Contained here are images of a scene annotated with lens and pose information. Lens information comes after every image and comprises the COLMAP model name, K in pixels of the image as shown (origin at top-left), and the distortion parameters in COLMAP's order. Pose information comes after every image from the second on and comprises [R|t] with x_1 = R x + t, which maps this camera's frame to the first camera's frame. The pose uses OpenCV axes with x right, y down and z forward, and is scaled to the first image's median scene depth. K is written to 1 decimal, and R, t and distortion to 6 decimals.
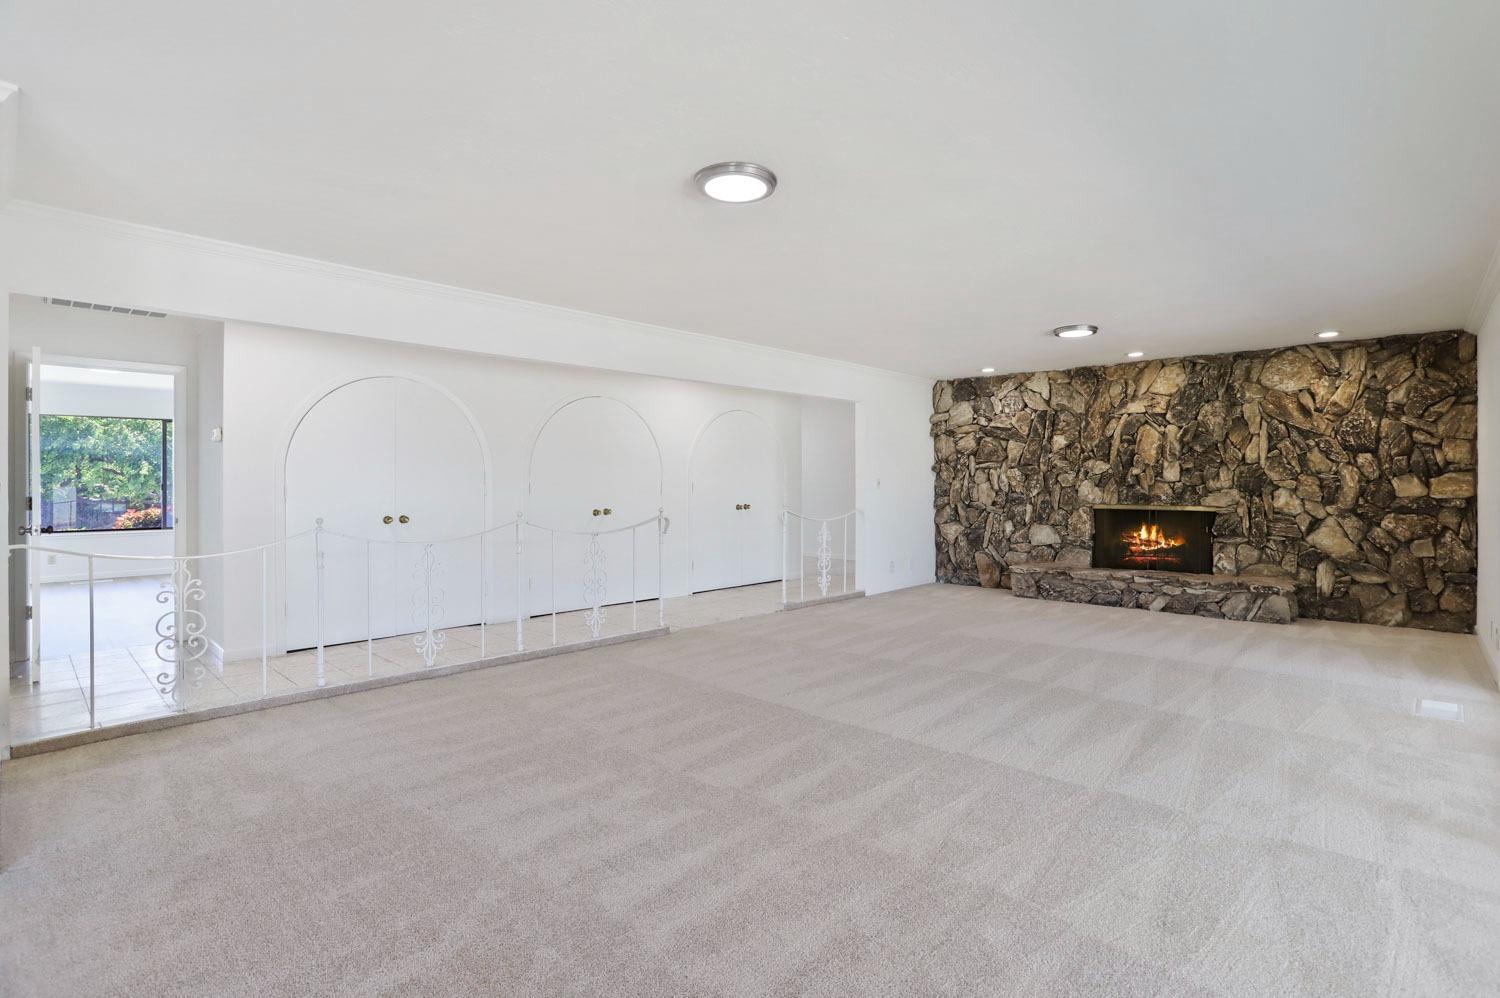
lens RADIAL K [[750.4, 0, 763.3], [0, 750.4, 492.8], [0, 0, 1]] dist [-0.003420, 0.001071]
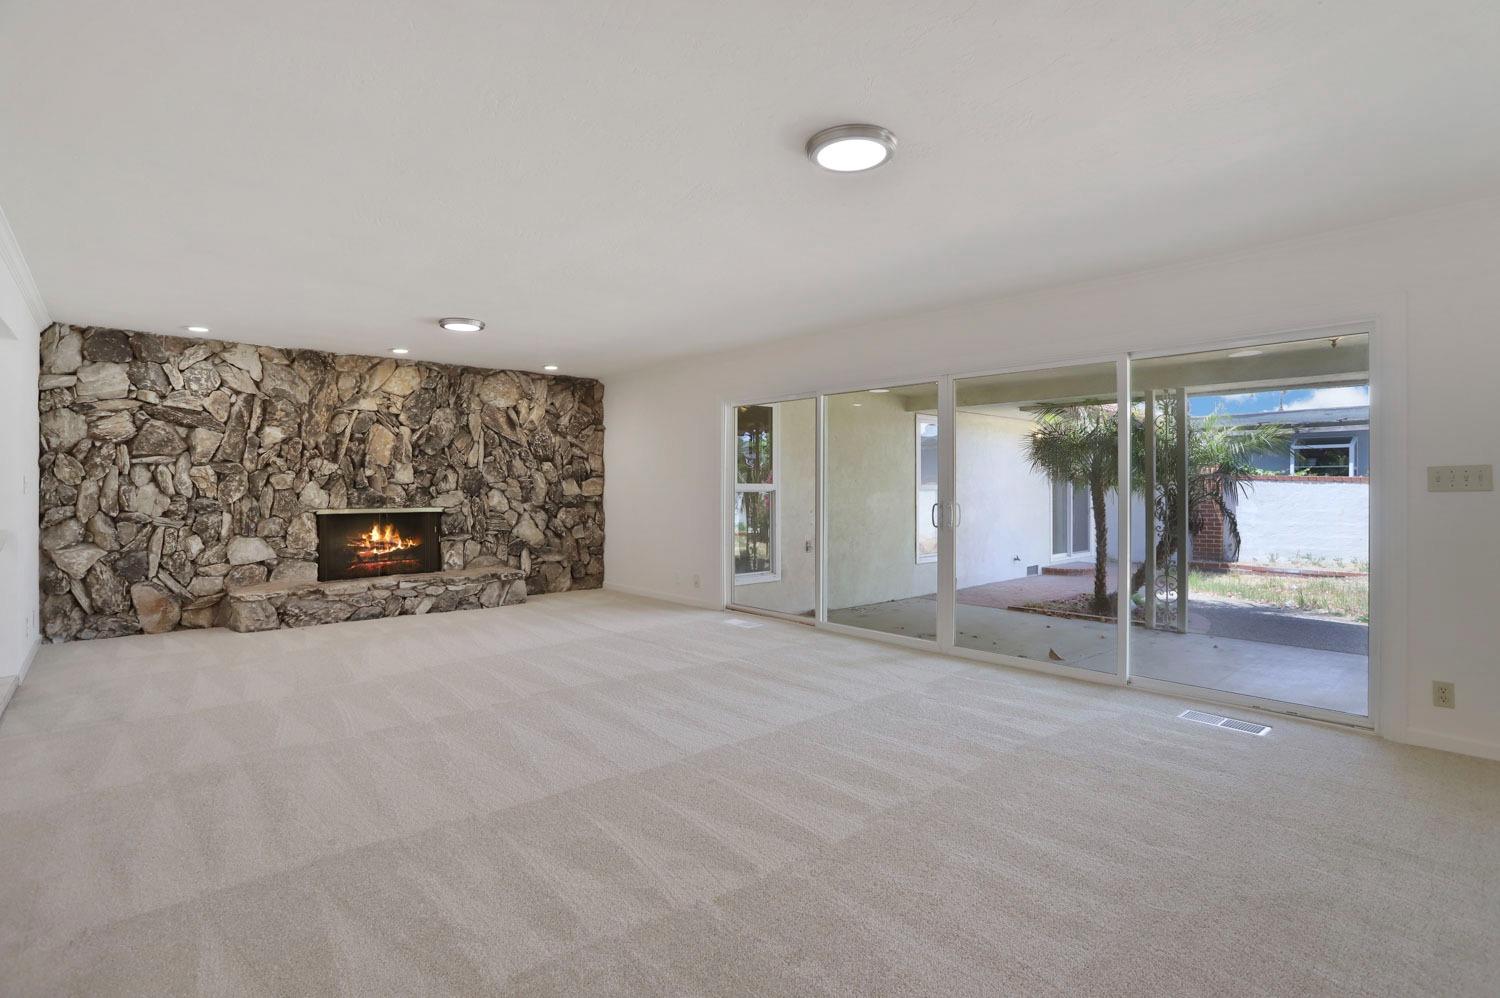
lens RADIAL K [[750.4, 0, 762.9], [0, 750.4, 494.3], [0, 0, 1]] dist [-0.003420, 0.001071]
pose [[0.130201, -0.016284, 0.991354, -0.380259], [0.009175, 0.999842, 0.015219, -0.011400], [-0.991445, 0.007114, 0.130330, 0.399402]]
